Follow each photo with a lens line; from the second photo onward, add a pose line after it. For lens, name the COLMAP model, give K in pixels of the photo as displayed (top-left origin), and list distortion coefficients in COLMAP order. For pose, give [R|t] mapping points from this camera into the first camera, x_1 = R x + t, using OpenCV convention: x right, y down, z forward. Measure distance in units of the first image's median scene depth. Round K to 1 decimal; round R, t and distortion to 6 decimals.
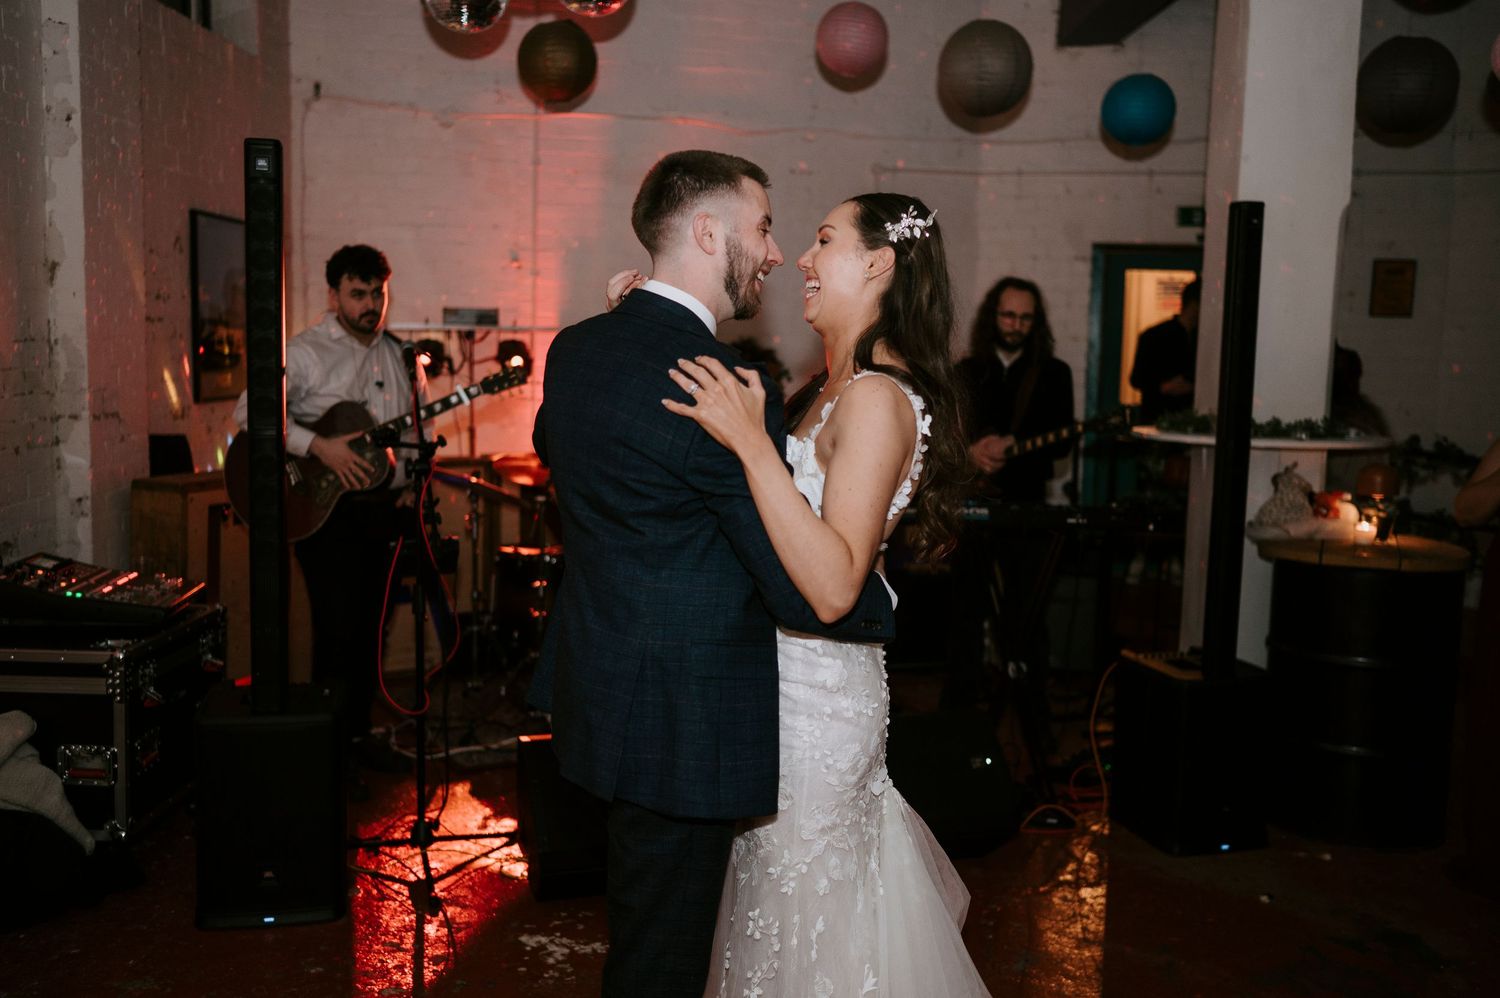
lens RADIAL K [[1386.8, 0, 750.0], [0, 1386.8, 499.0], [0, 0, 1]] dist [0.005864, 0.001311]
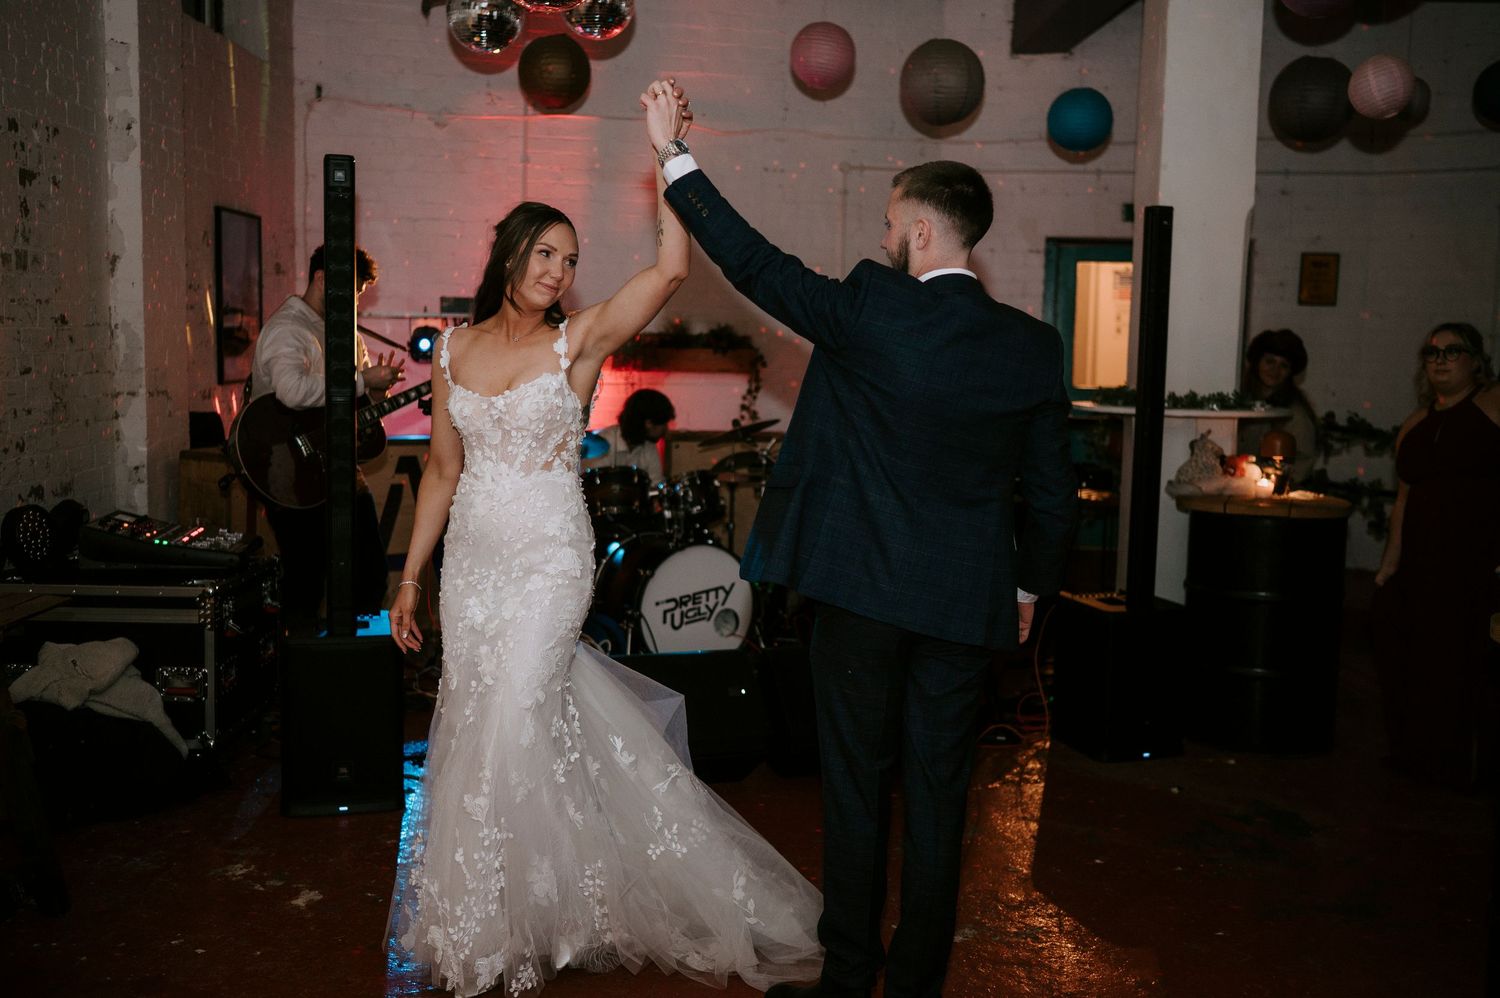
lens RADIAL K [[1464.8, 0, 771.9], [0, 1464.8, 494.0], [0, 0, 1]] dist [0.005000, 0.009685]
pose [[0.999081, -0.005711, 0.042480, -0.022768], [0.005910, 0.999972, -0.004564, 0.030062], [-0.042453, 0.004810, 0.999087, -0.200905]]
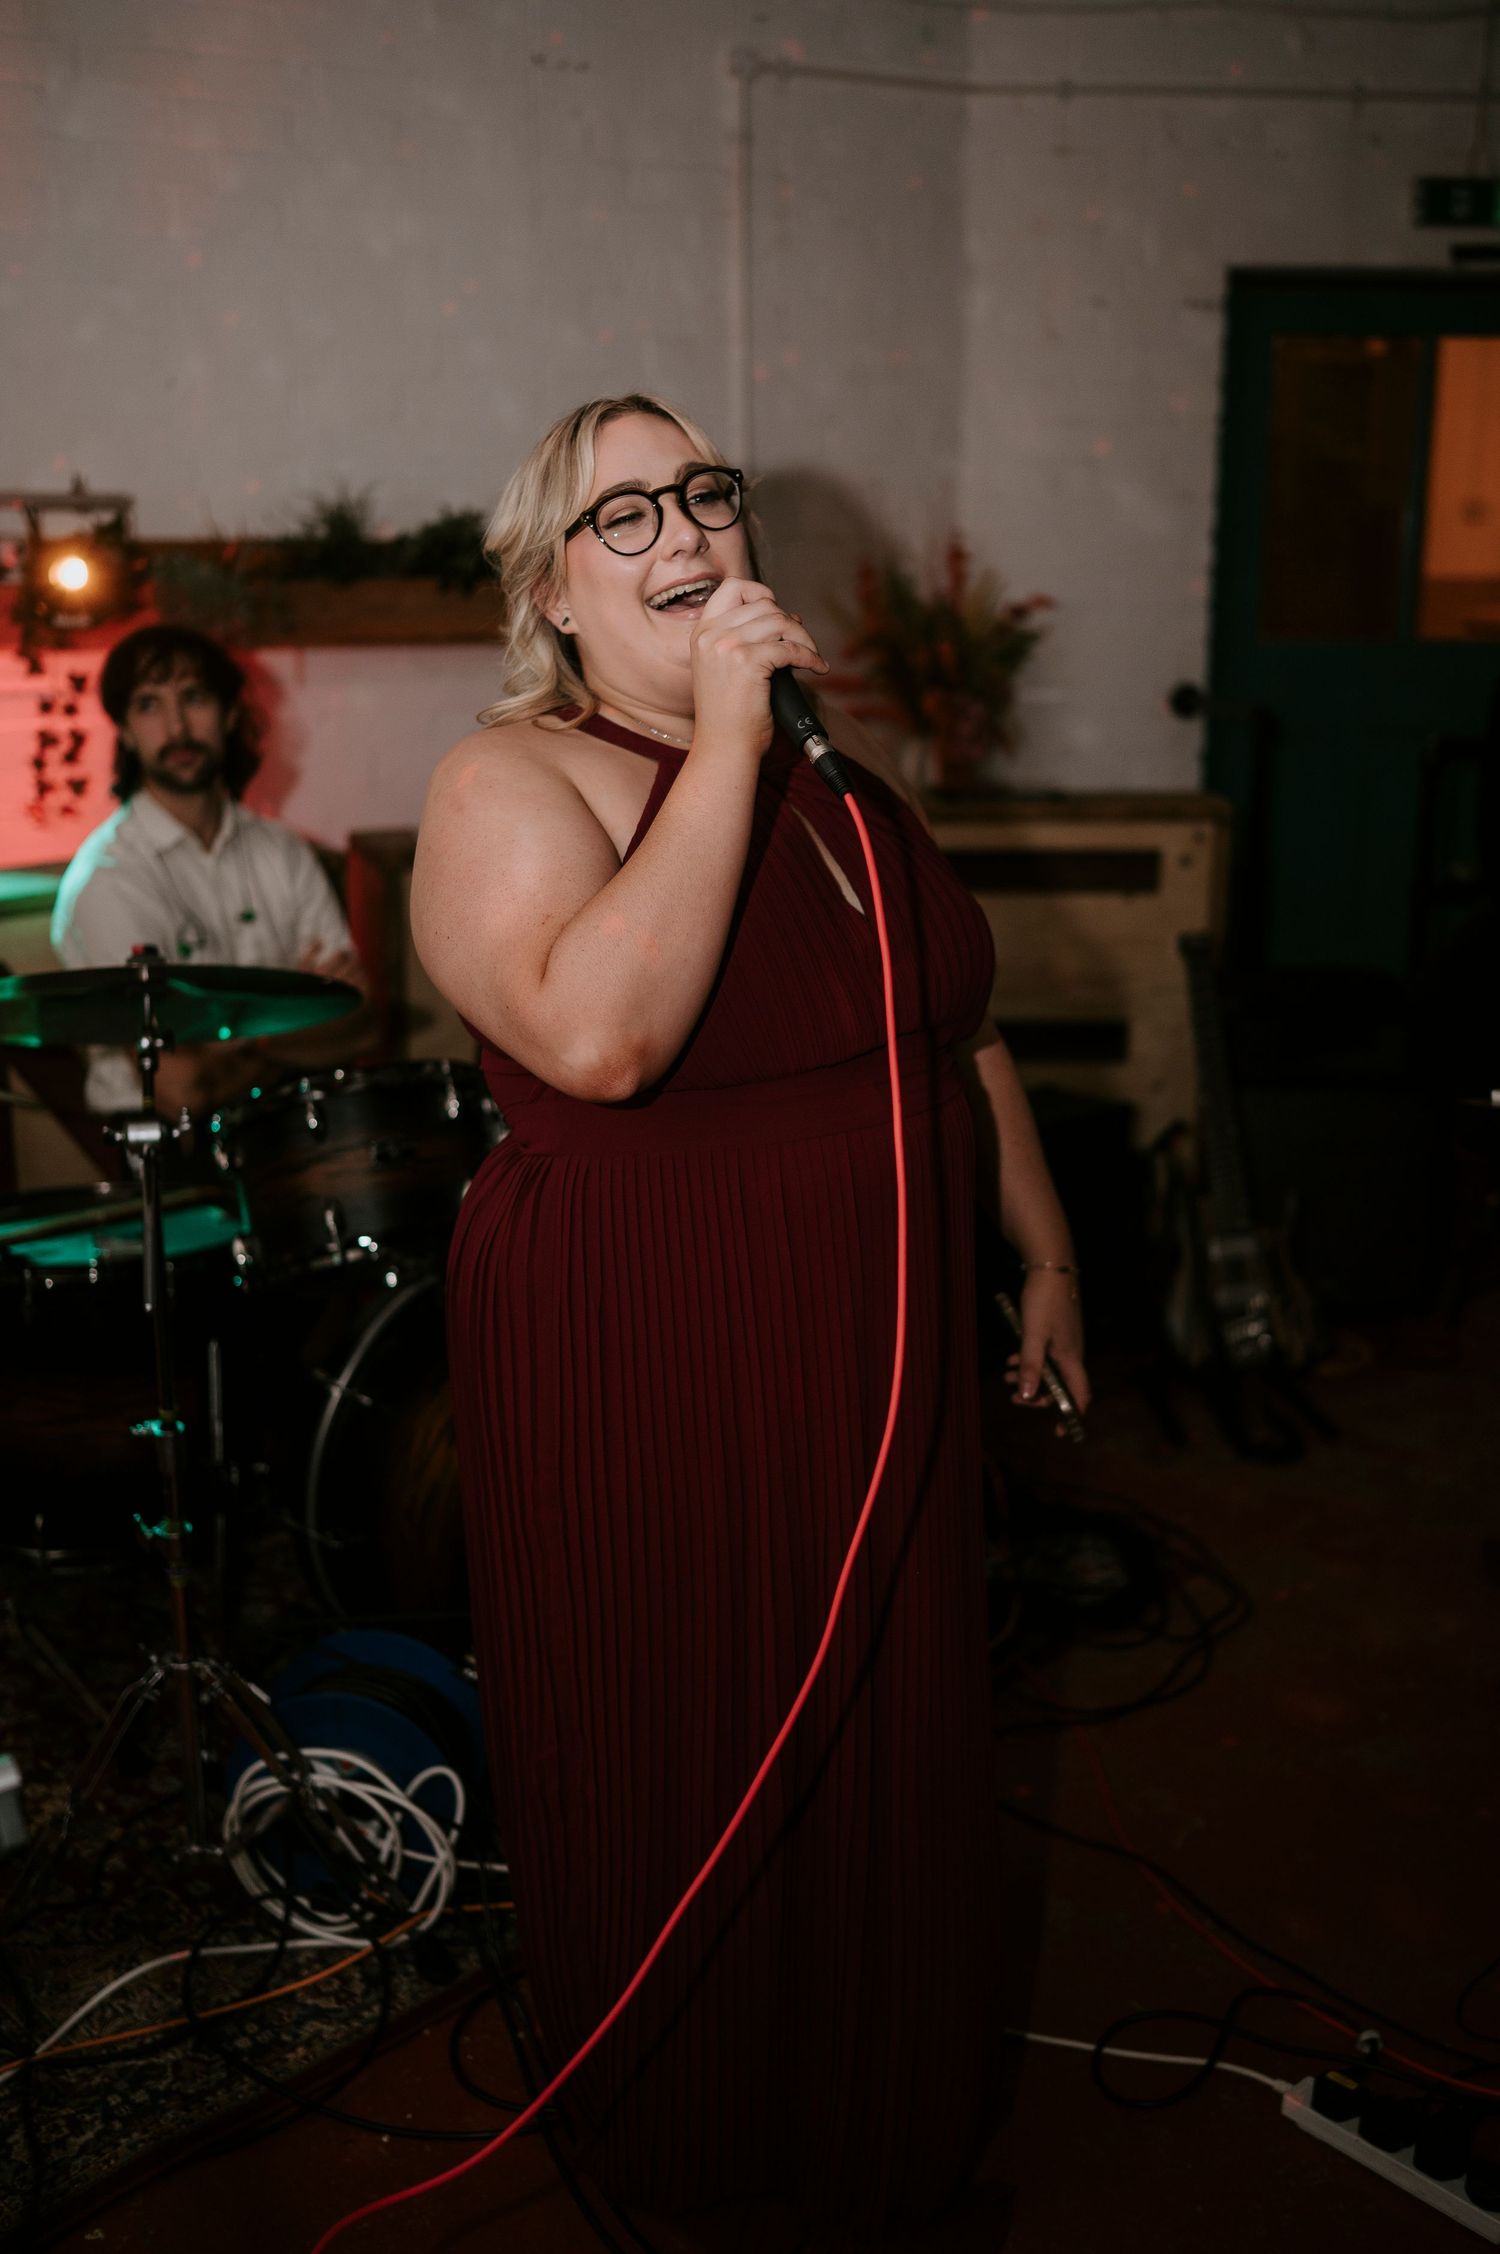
lens RADIAL K [[2113.0, 0, 750.0], [0, 2113.0, 1127.0], [0, 0, 1]] dist [-0.005576, -0.008063]
pose [[0.959529, -0.100041, 0.263240, -0.156380], [0.055122, 0.983412, 0.172807, -0.071064], [-0.276161, -0.151303, 0.949127, 0.627248]]
